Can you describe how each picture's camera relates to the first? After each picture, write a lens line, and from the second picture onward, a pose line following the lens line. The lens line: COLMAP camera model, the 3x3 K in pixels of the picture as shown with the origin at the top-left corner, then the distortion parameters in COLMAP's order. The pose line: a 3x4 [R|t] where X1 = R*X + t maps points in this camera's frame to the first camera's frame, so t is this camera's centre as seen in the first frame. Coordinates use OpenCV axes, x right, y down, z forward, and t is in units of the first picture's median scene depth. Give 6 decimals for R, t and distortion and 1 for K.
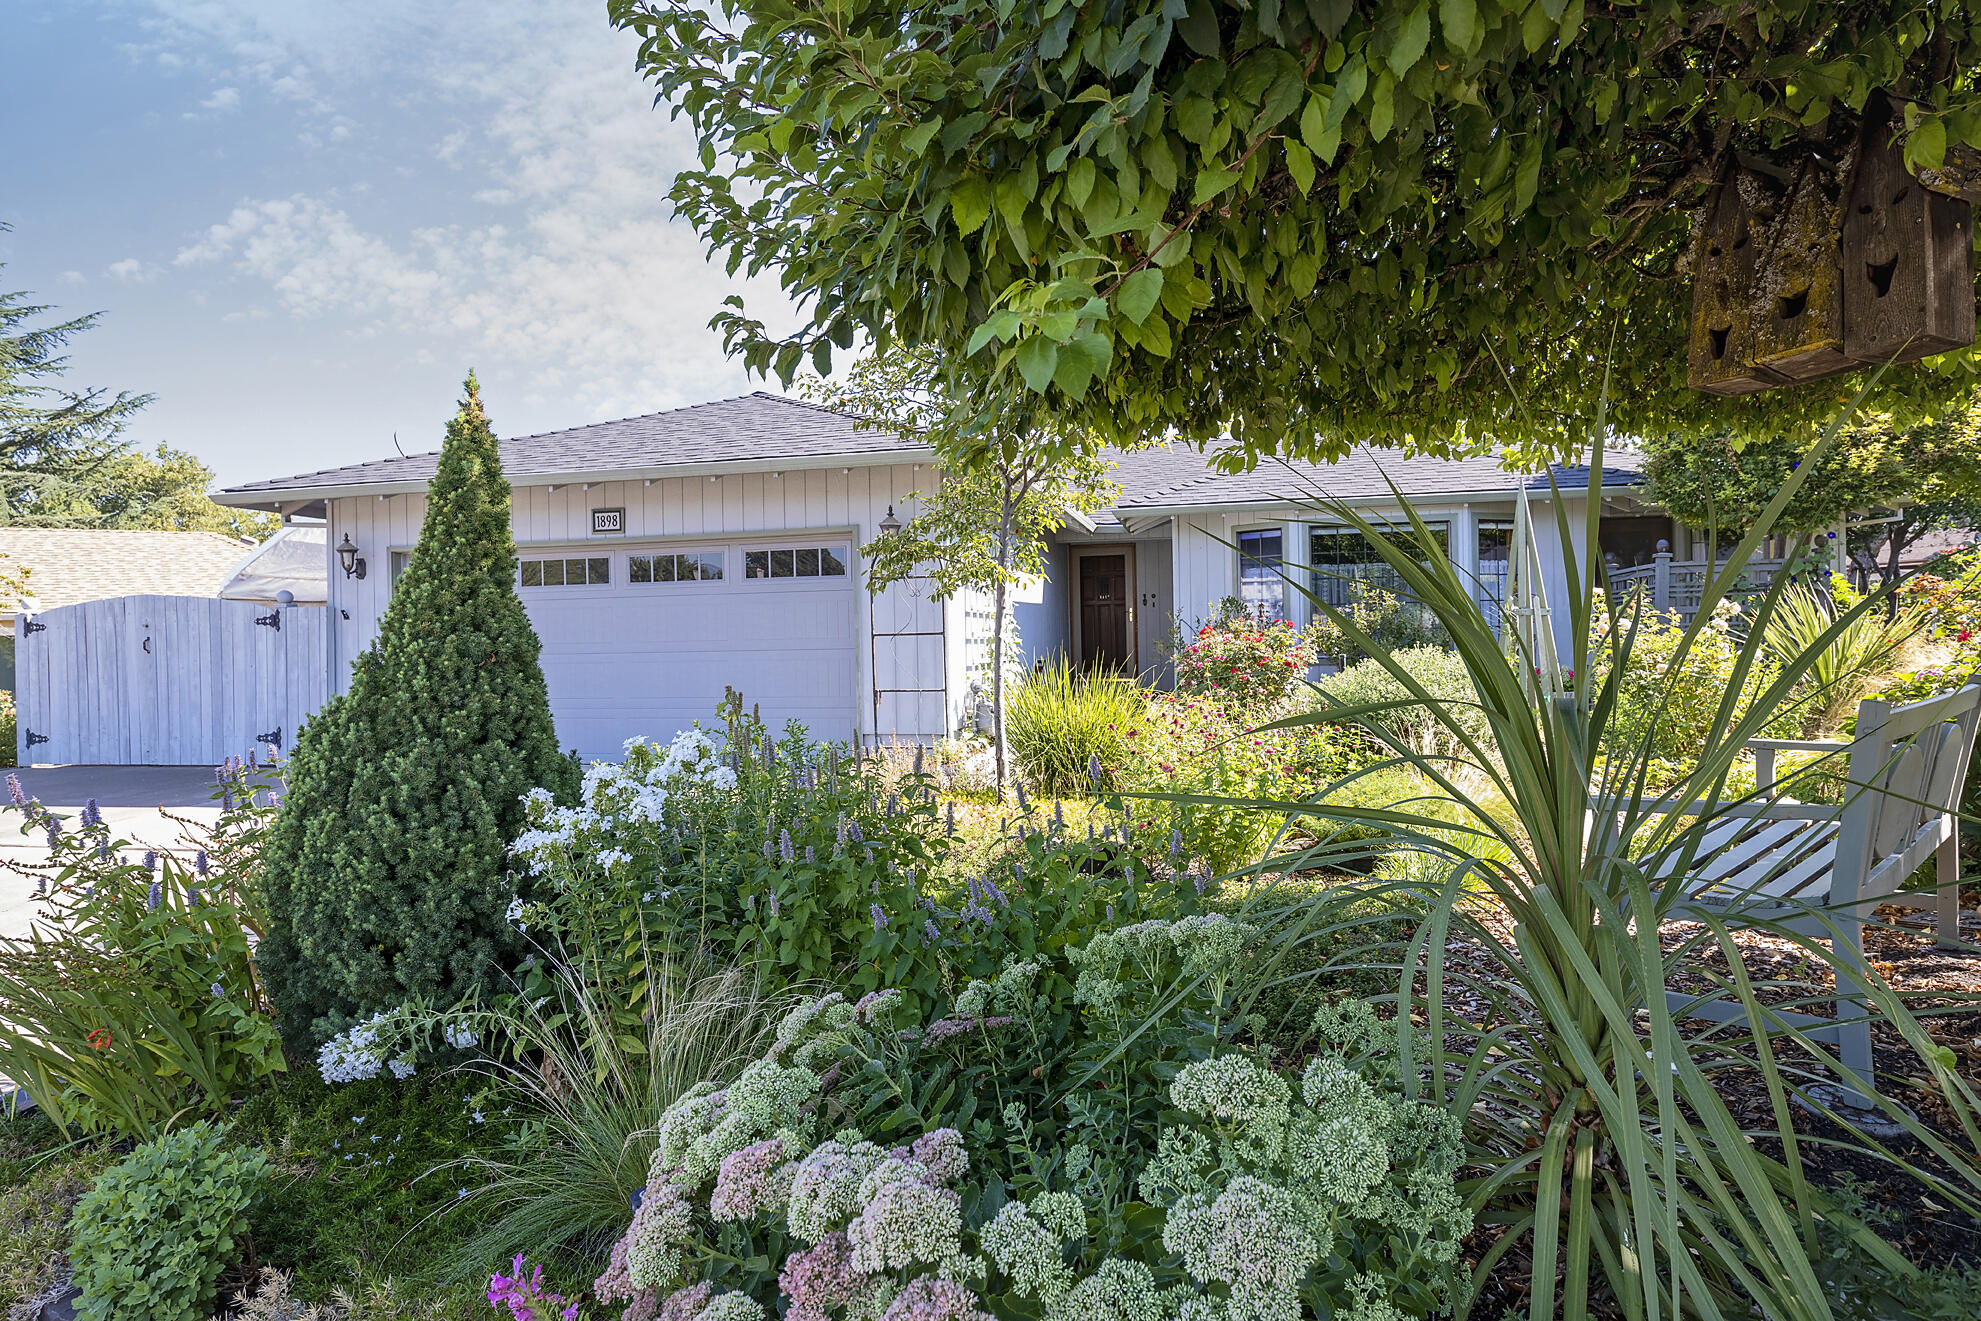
lens RADIAL K [[1027.3, 0, 985.4], [0, 1027.3, 633.3], [0, 0, 1]] dist [-0.002322, 0.001574]
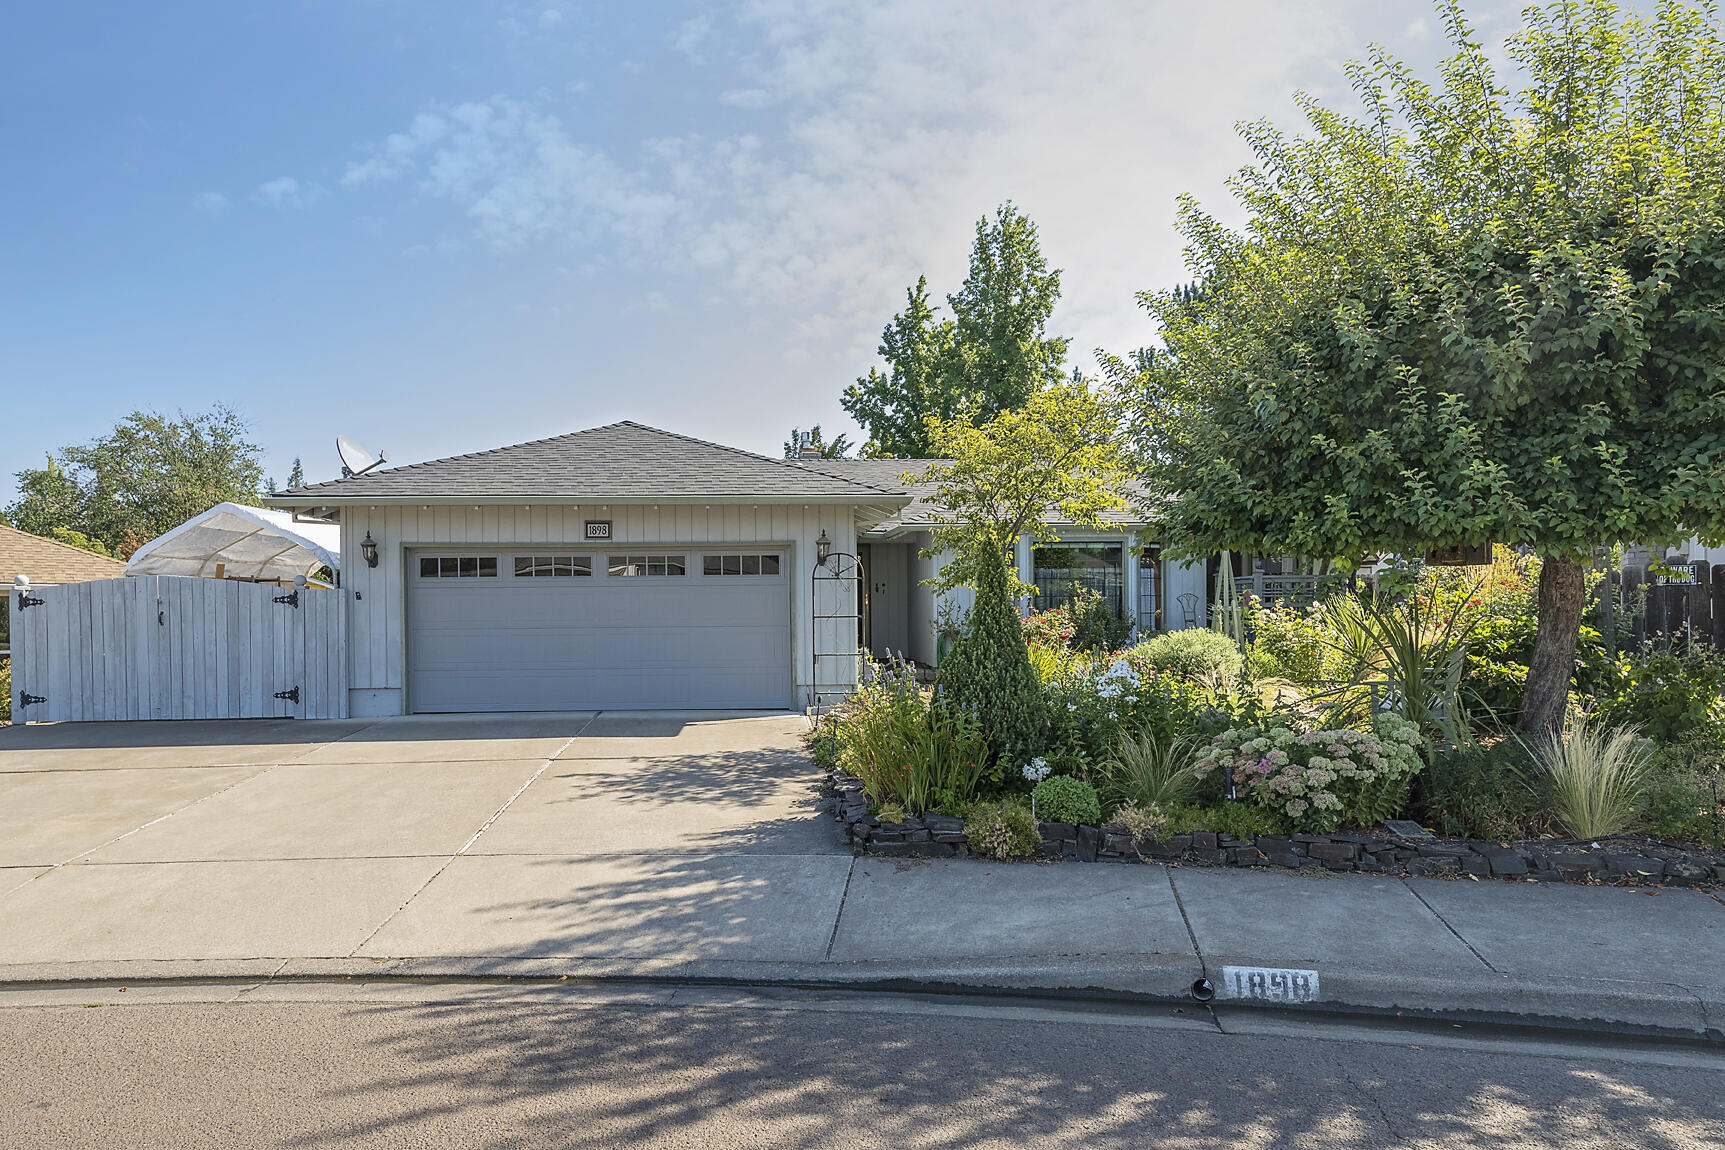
lens RADIAL K [[961.5, 0, 831.8], [0, 961.5, 602.5], [0, 0, 1]] dist [-0.005730, -0.001543]
pose [[0.964325, 0.010943, 0.264493, -0.364297], [-0.011170, 0.999937, -0.000644, -0.015104], [-0.264484, -0.002333, 0.964387, -0.273839]]
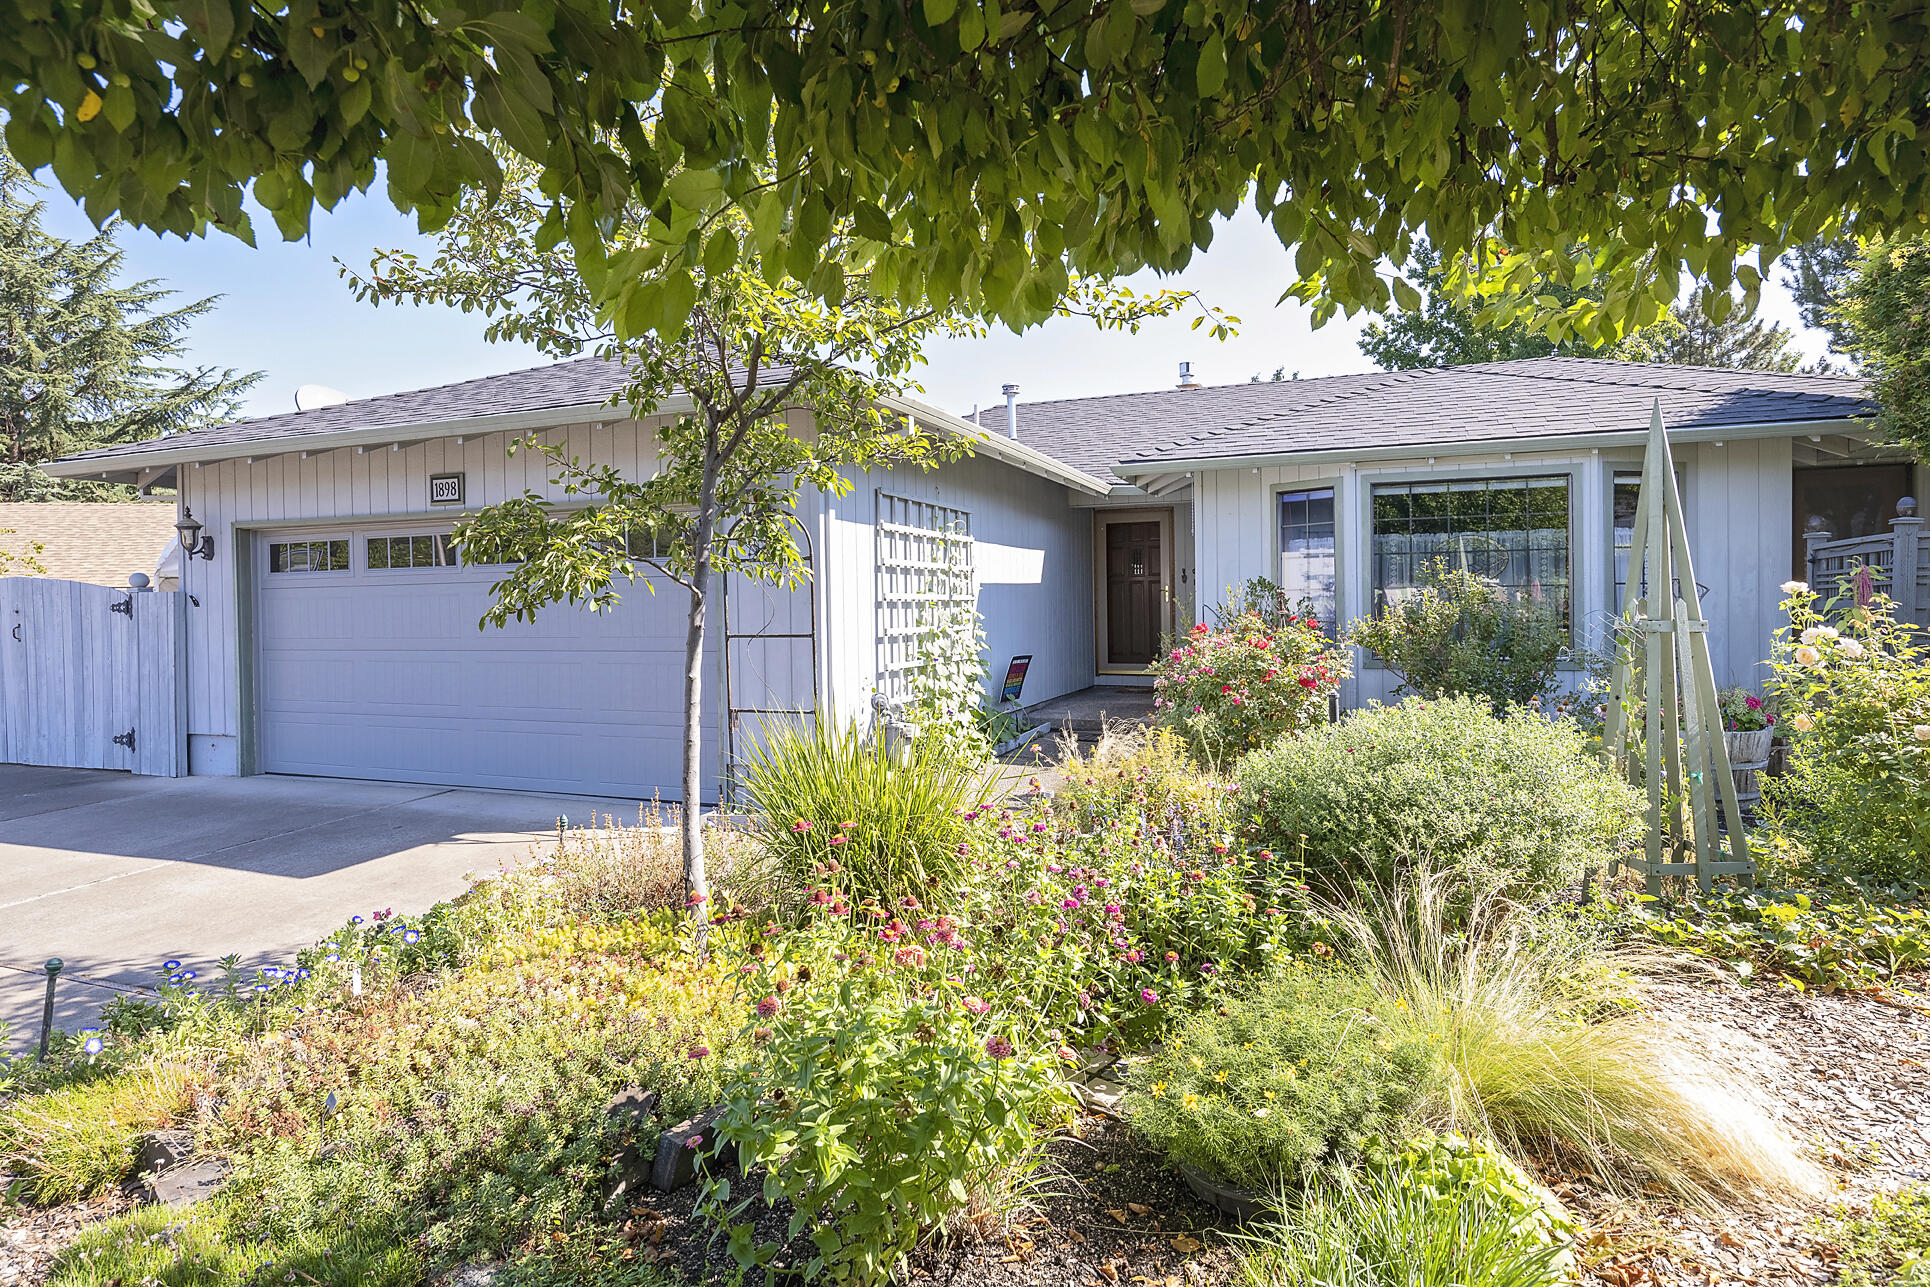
lens RADIAL K [[1029.3, 0, 947.9], [0, 1029.3, 613.3], [0, 0, 1]] dist [-0.002271, 0.000242]
pose [[0.988653, 0.005101, -0.150129, 0.133720], [-0.002572, 0.999852, 0.017034, -0.023351], [0.150194, -0.016455, 0.988520, 0.226607]]
